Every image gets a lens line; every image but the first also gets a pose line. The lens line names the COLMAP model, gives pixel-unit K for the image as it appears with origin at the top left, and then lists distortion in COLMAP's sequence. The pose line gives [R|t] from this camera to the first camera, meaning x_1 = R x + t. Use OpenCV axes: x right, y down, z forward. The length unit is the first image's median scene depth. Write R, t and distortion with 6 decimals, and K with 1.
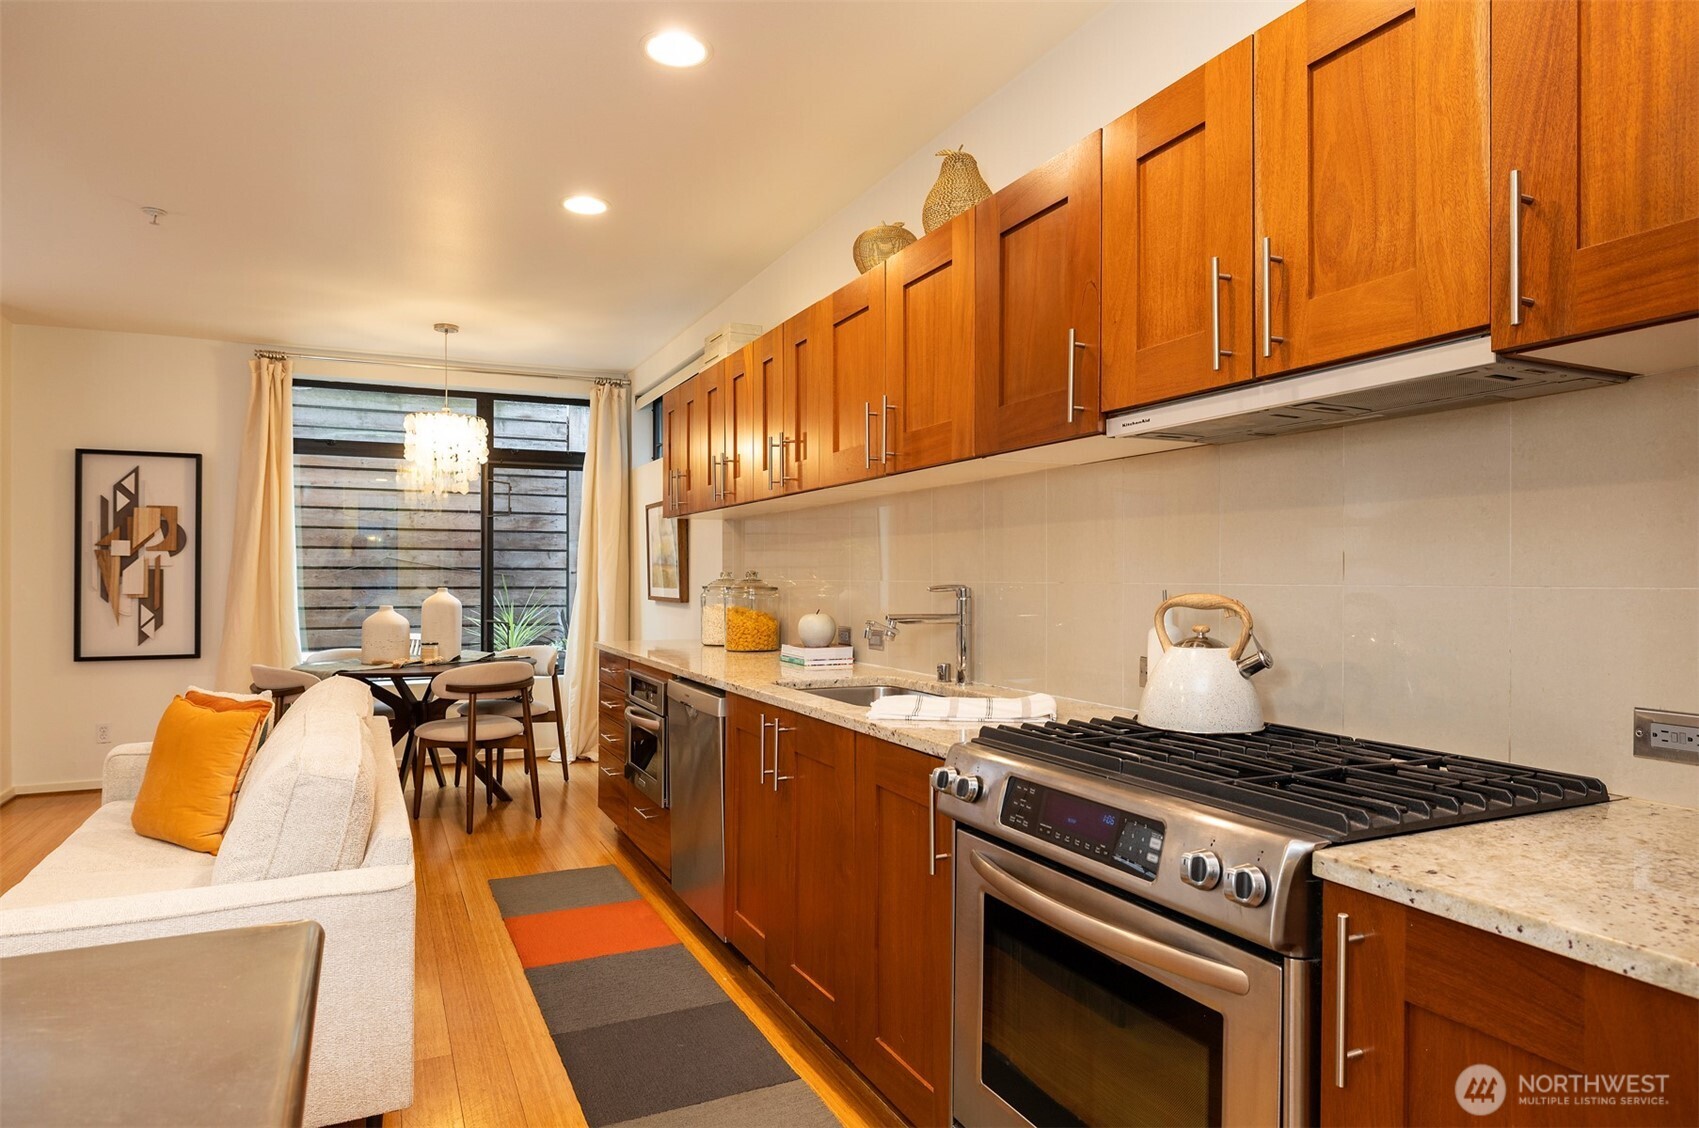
lens RADIAL K [[999.8, 0, 849.8], [0, 999.8, 576.6], [0, 0, 1]] dist [0.000384, -0.003876]
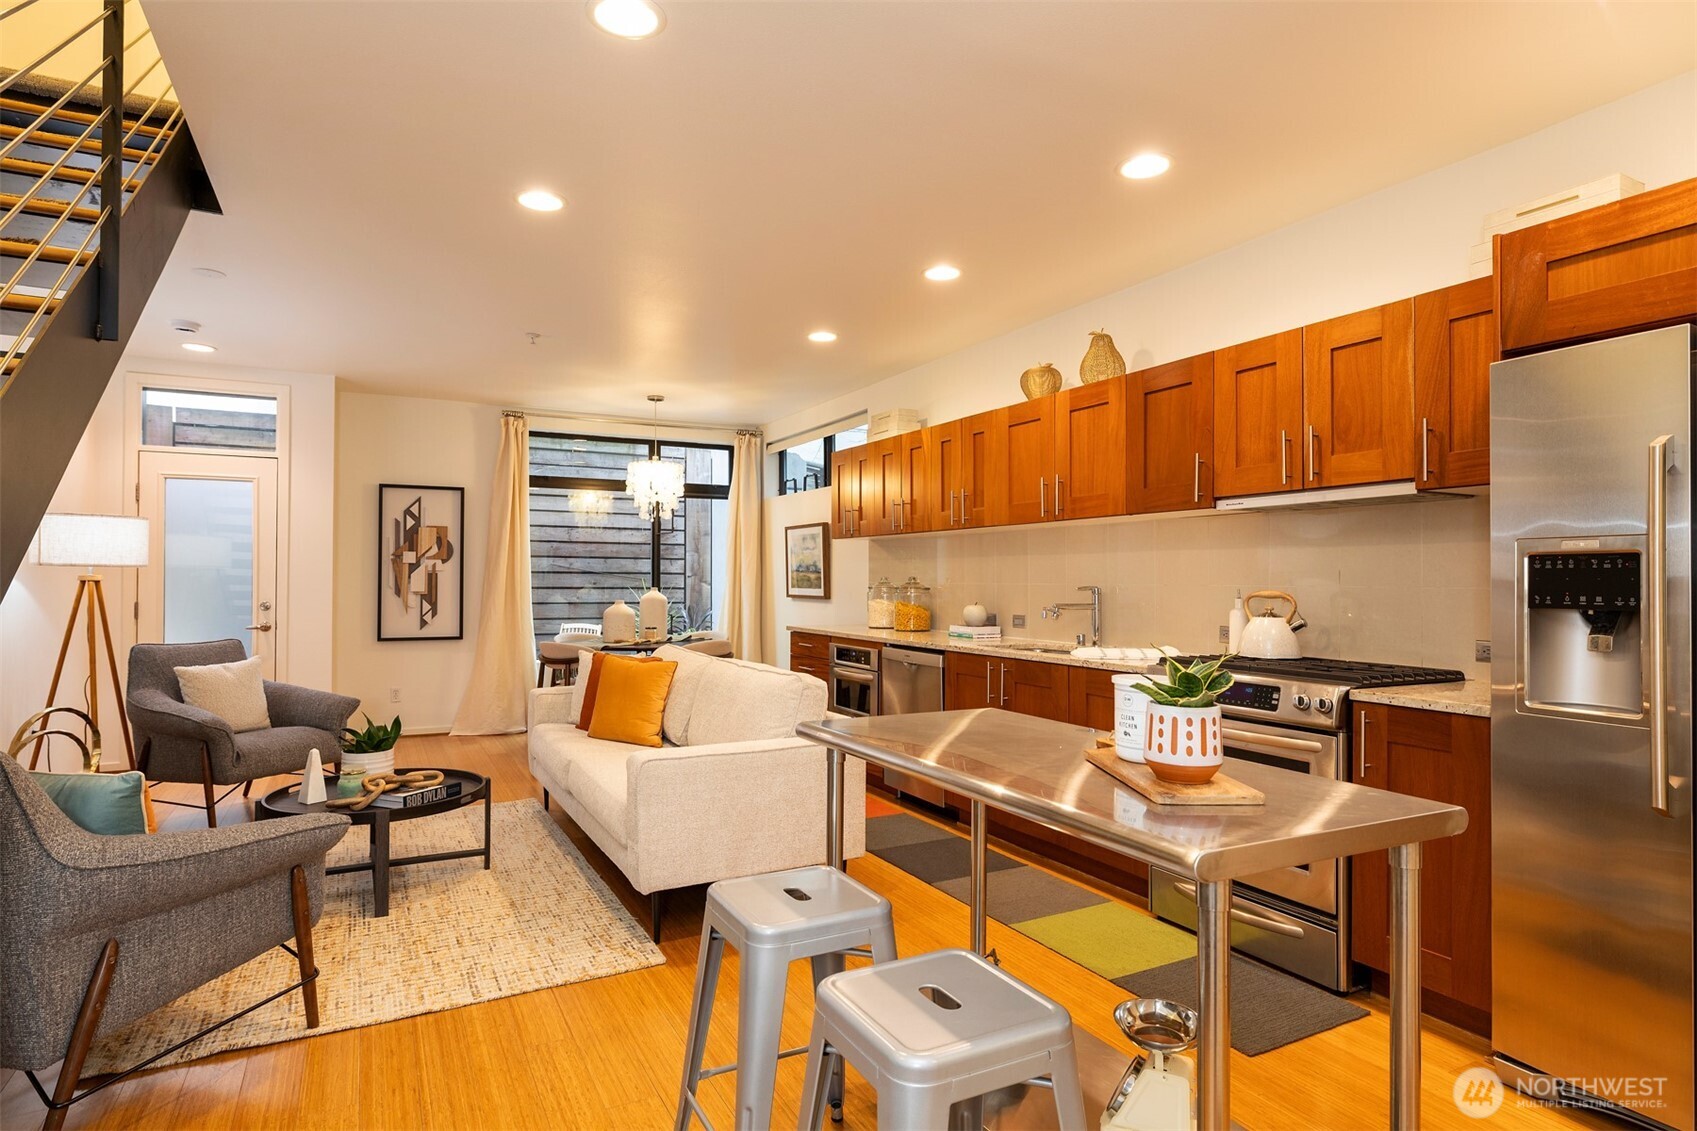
lens RADIAL K [[919.2, 0, 848.7], [0, 919.2, 569.1], [0, 0, 1]] dist [0.001143, -0.001322]
pose [[0.999216, 0.004239, 0.039361, -0.186864], [-0.003782, 0.999925, -0.011671, -0.000472], [-0.039408, 0.011513, 0.999157, -0.267536]]
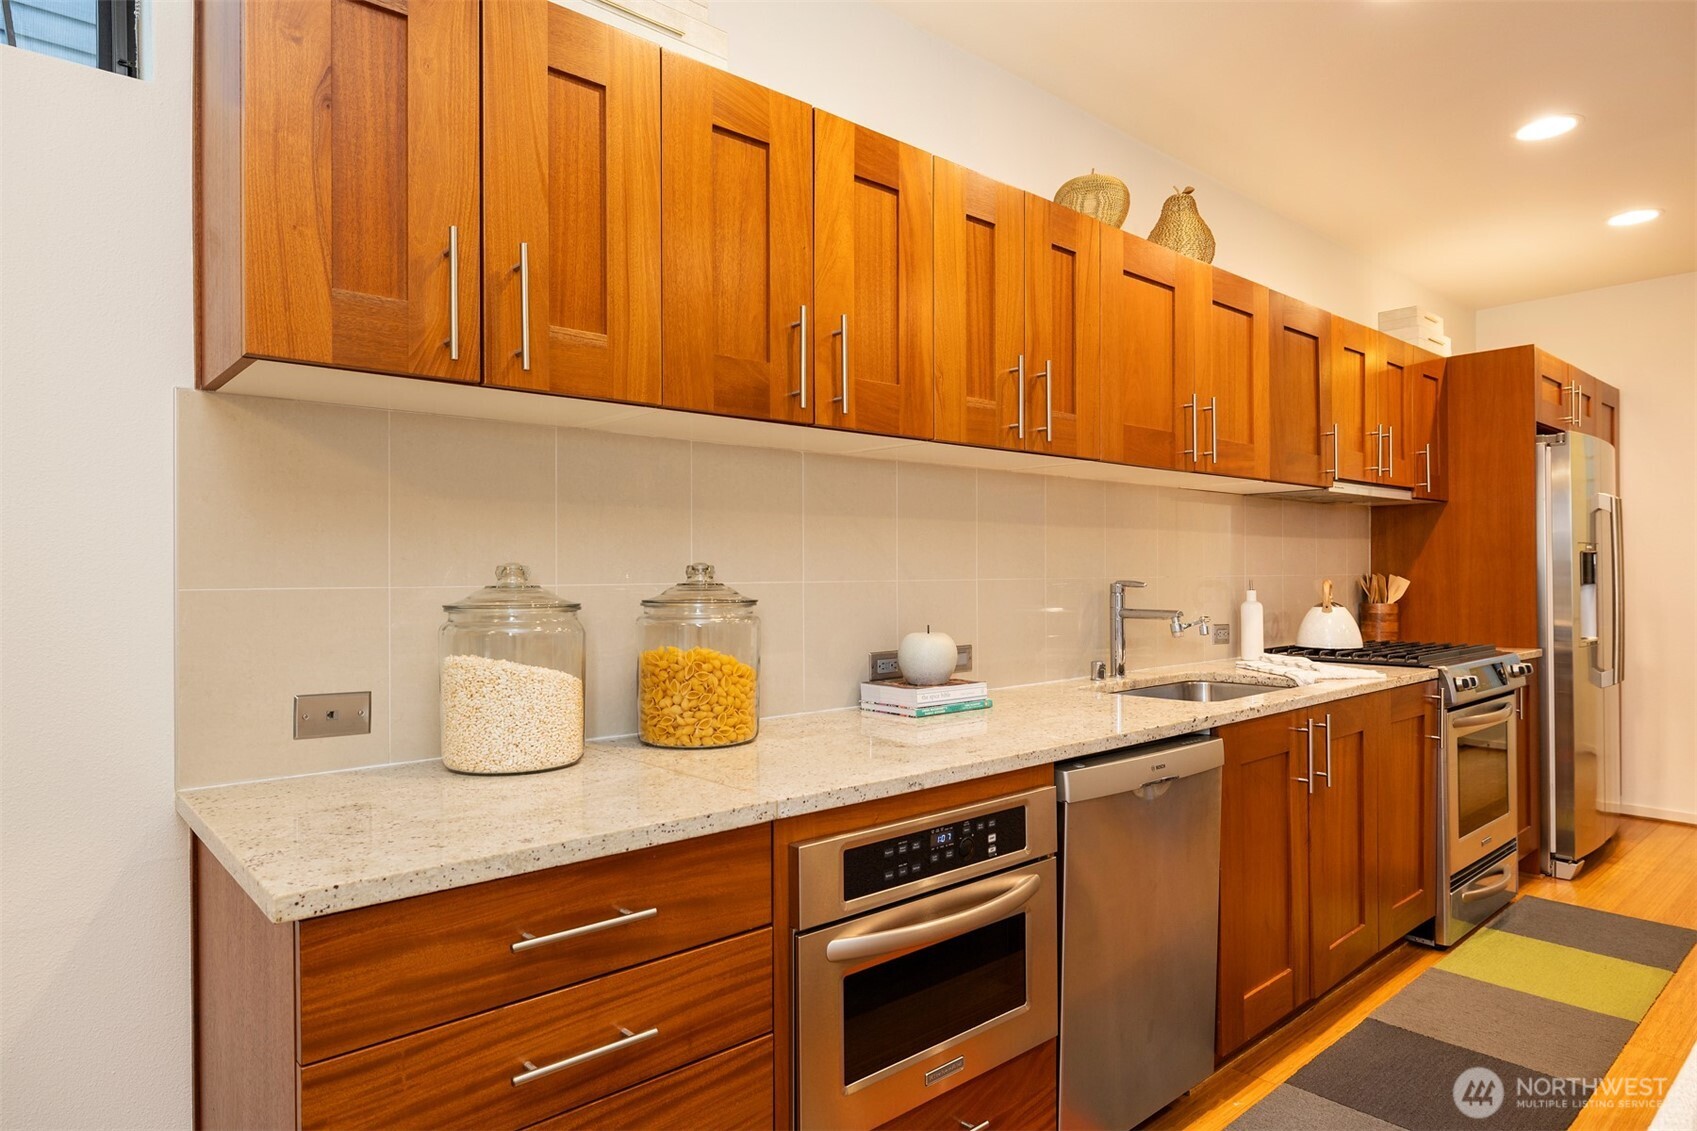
lens RADIAL K [[998.6, 0, 858.2], [0, 998.6, 573.2], [0, 0, 1]] dist [0.000384, -0.003876]
pose [[-0.278576, 0.001458, 0.960413, -0.416979], [0.006192, 0.999981, 0.000278, -0.001148], [-0.960394, 0.006024, -0.278580, 0.800550]]
